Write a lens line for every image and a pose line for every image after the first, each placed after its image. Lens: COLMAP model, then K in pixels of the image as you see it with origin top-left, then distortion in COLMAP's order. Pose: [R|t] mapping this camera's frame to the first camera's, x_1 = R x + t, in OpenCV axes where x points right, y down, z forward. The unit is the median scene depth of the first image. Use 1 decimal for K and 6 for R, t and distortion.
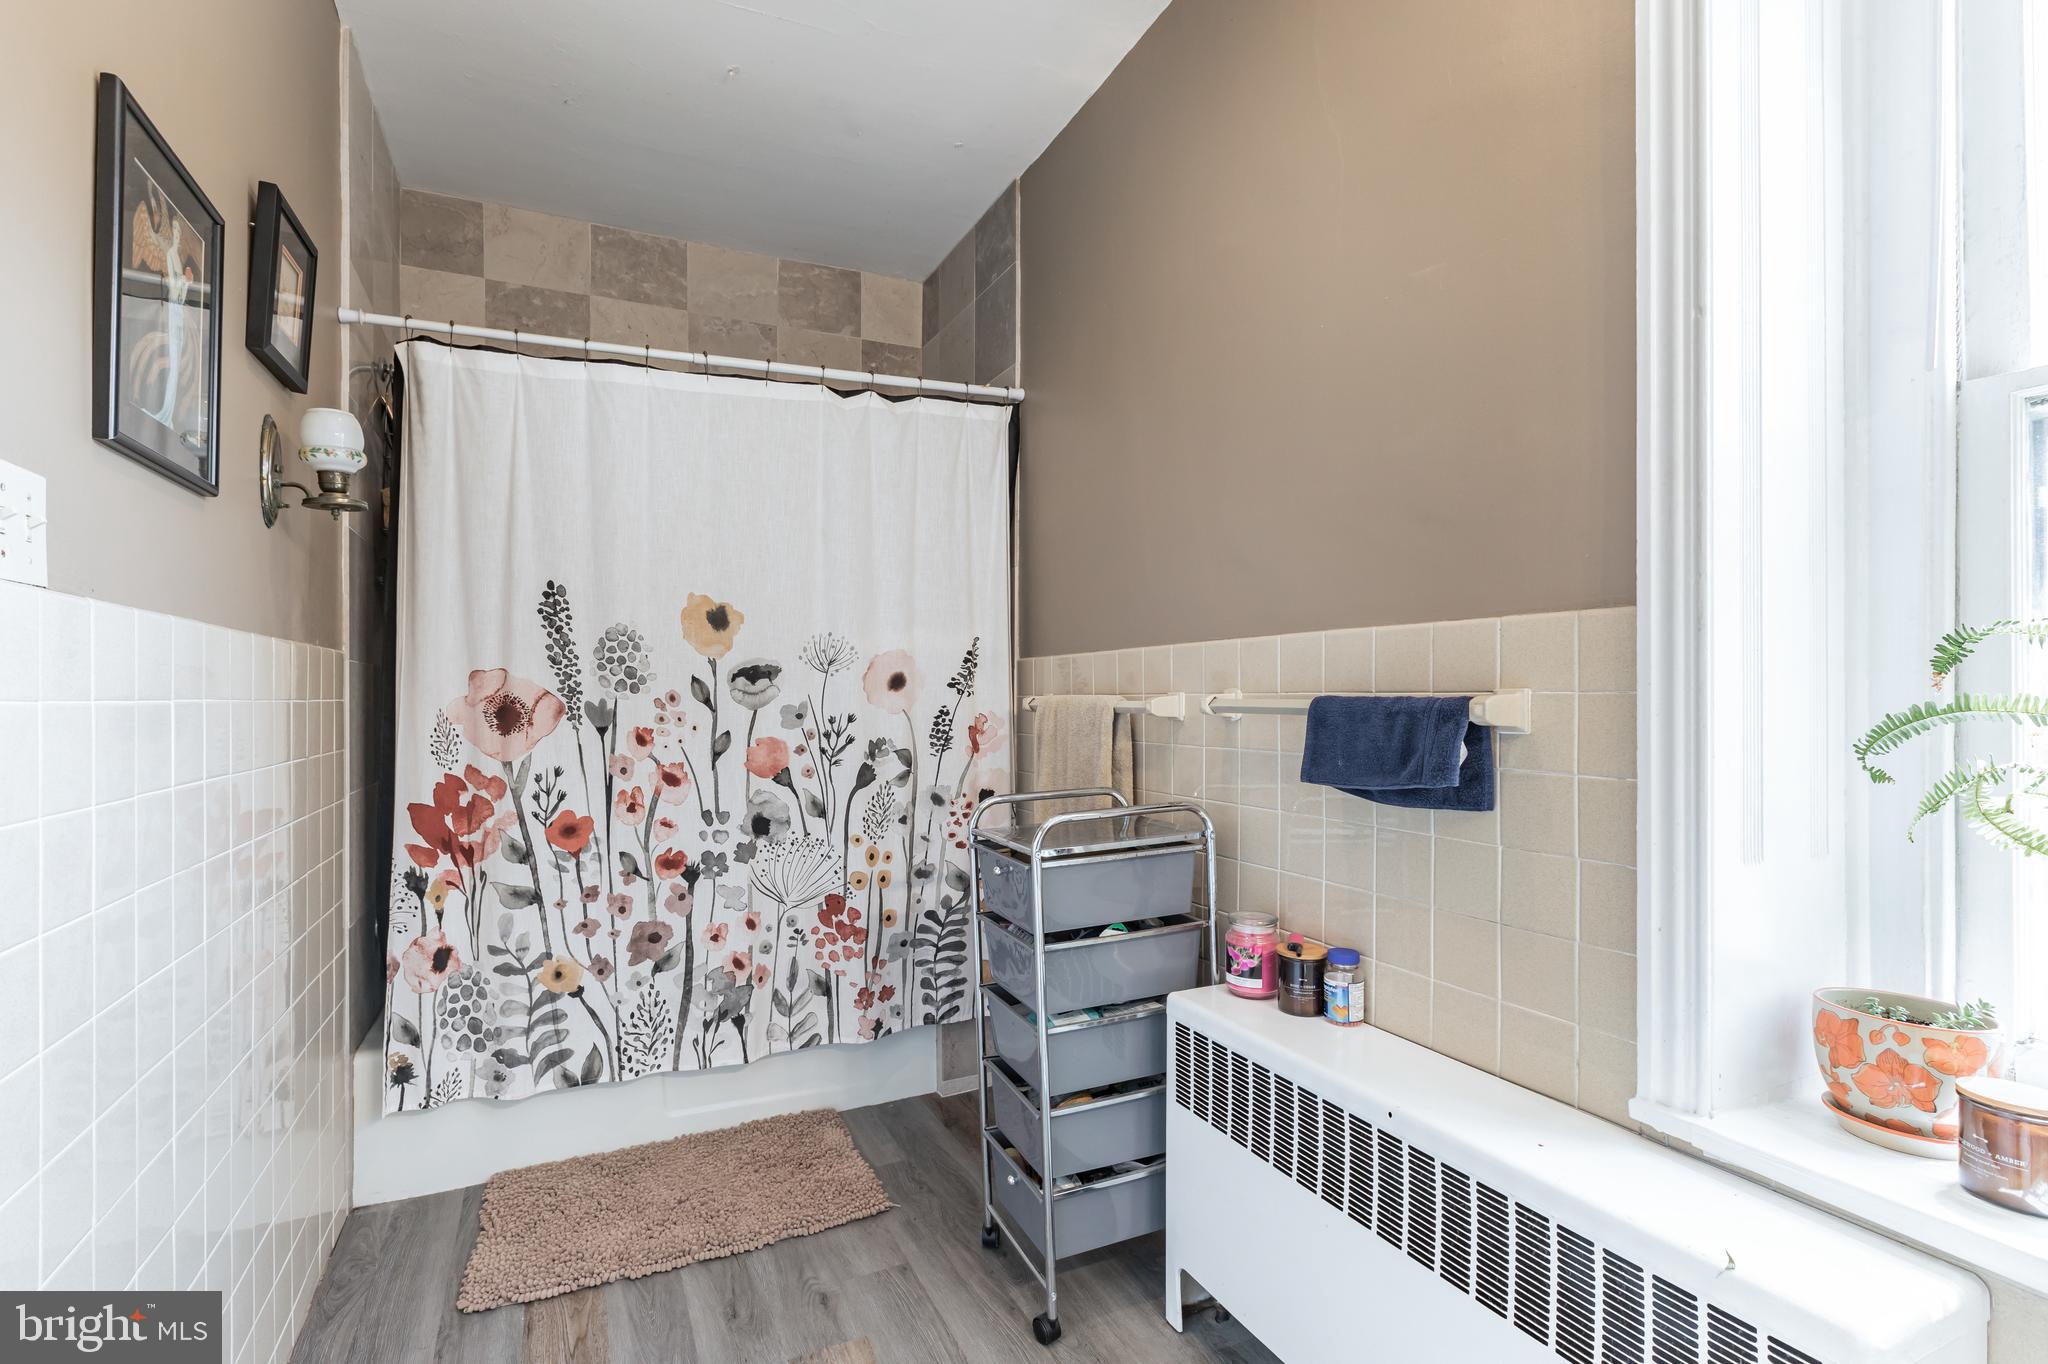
lens RADIAL K [[956.2, 0, 1024.0], [0, 956.2, 682.0], [0, 0, 1]] dist [0.000602, -0.000292]
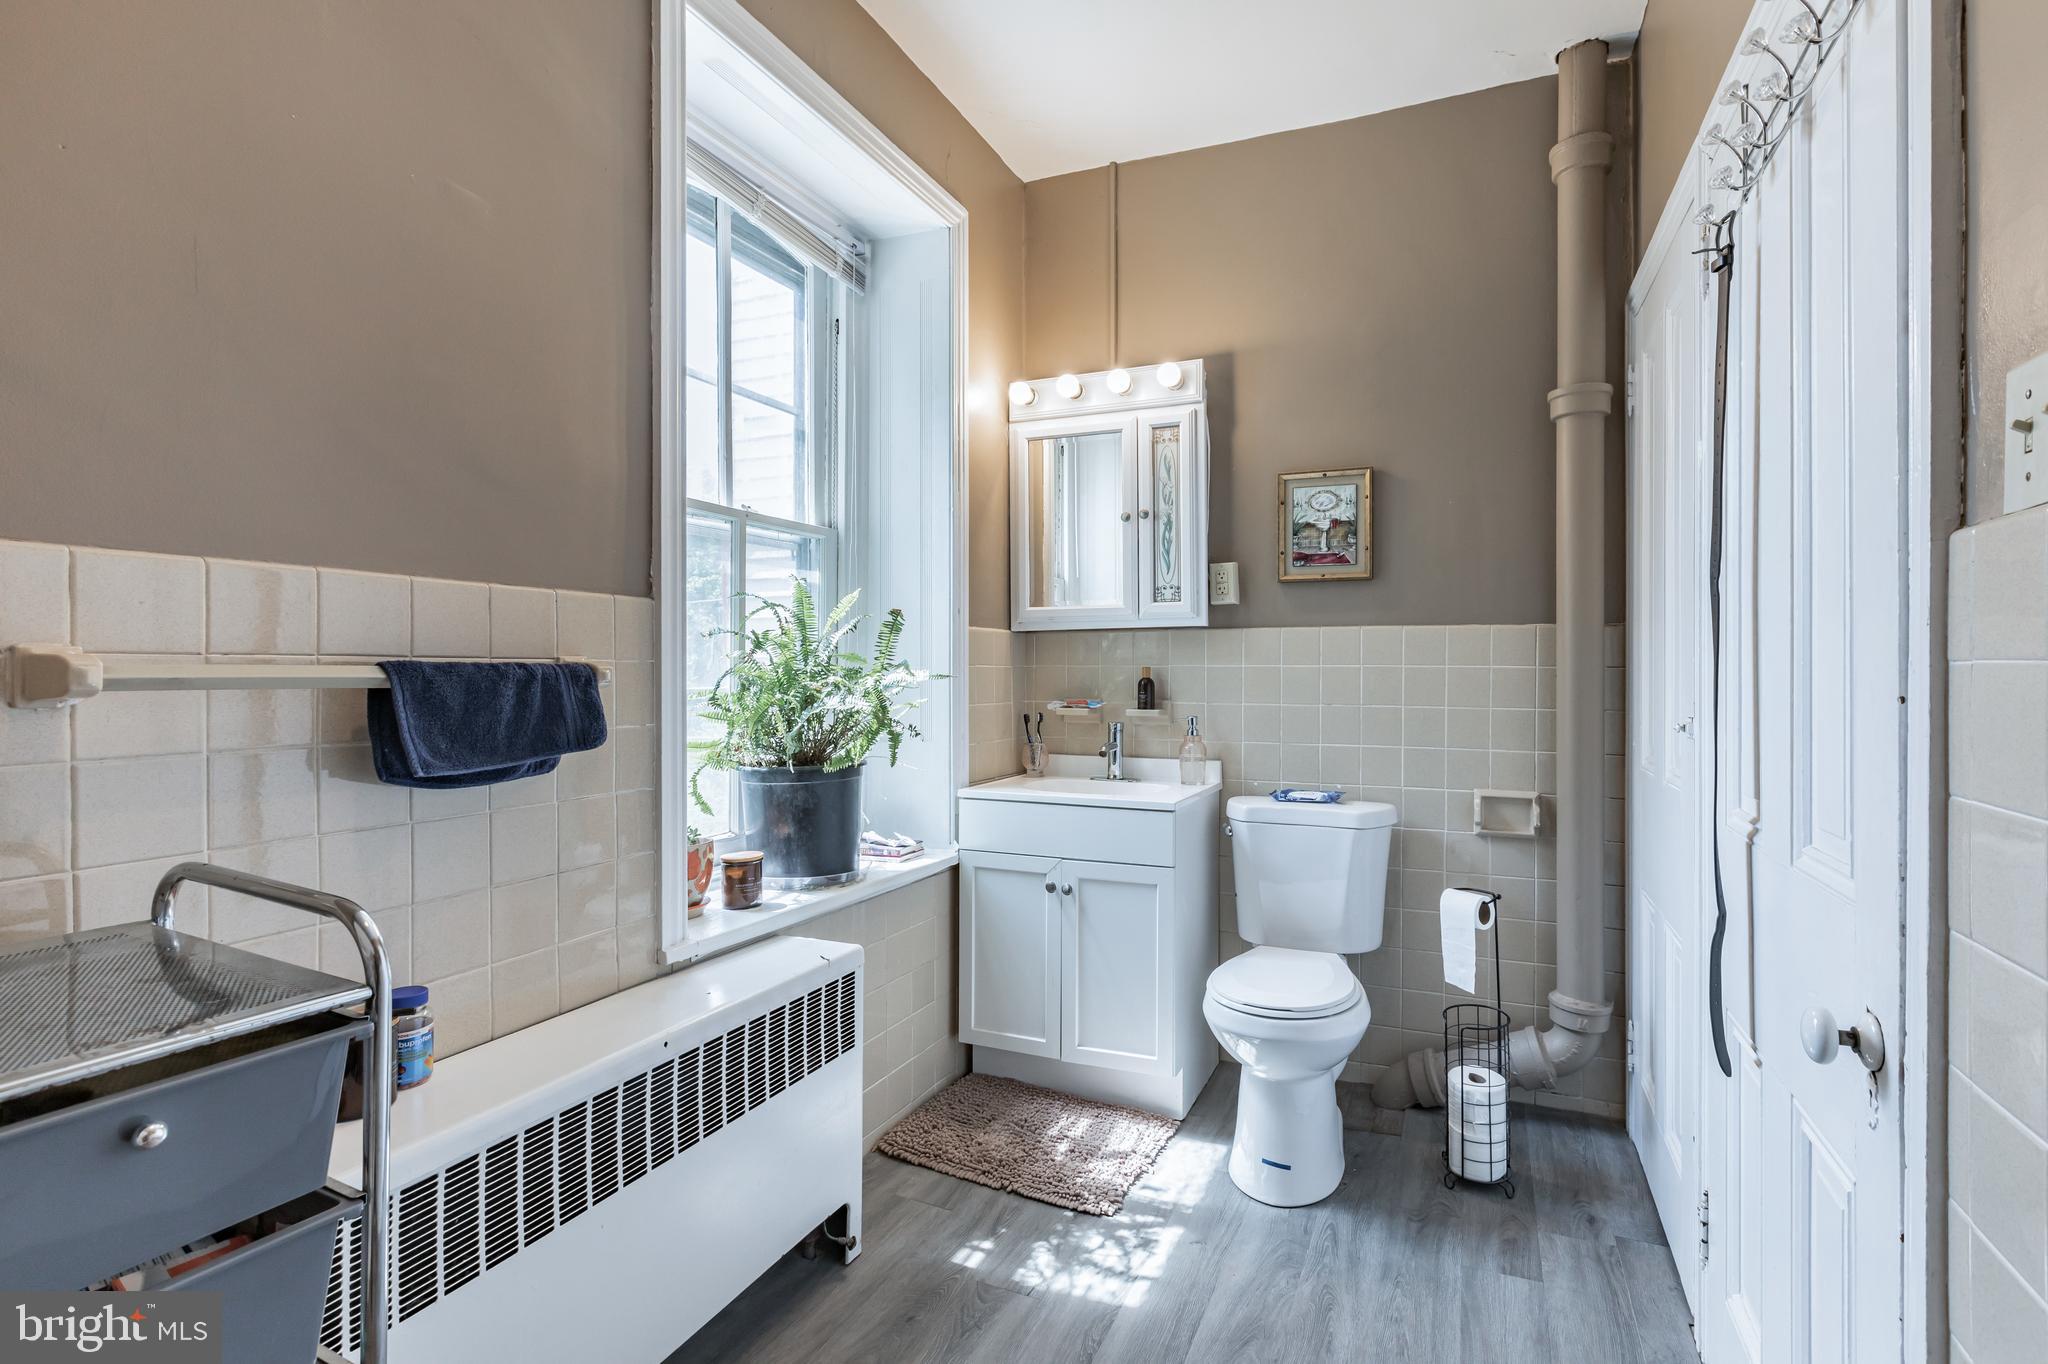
lens RADIAL K [[956.2, 0, 1024.0], [0, 956.2, 682.0], [0, 0, 1]] dist [0.000602, -0.000292]
pose [[-0.637263, -0.007492, 0.770610, -0.712837], [-0.011275, 0.999936, 0.000397, 0.033134], [-0.770564, -0.008435, -0.637306, 1.377850]]
